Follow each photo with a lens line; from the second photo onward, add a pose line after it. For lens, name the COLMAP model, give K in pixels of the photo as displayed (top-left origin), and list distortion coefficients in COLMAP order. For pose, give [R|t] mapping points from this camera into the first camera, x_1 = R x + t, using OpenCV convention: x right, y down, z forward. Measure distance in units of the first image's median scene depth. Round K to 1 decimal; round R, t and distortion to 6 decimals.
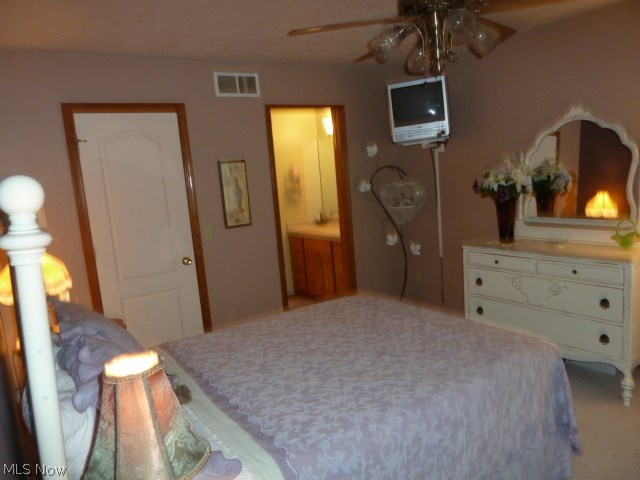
lens RADIAL K [[472.5, 0, 319.9], [0, 472.5, 240.0], [0, 0, 1]] dist [-0.031594, -0.002665]
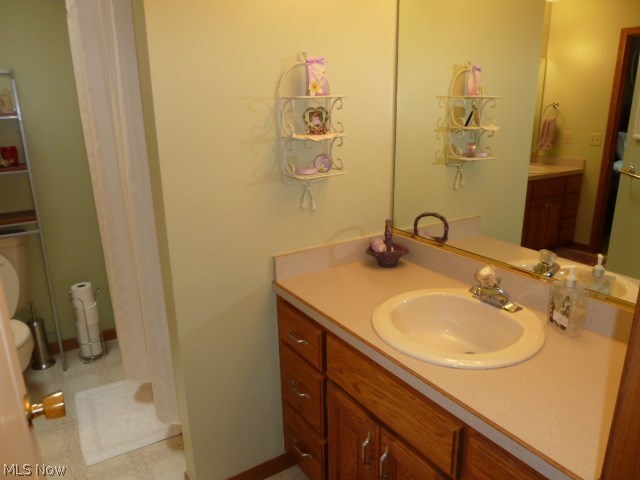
lens RADIAL K [[472.5, 0, 320.4], [0, 472.5, 240.1], [0, 0, 1]] dist [-0.031594, -0.002665]
pose [[0.997072, 0.076386, -0.003541, -0.040309], [-0.075013, 0.986033, 0.148702, -0.091569], [0.014850, -0.148001, 0.988876, 0.692418]]
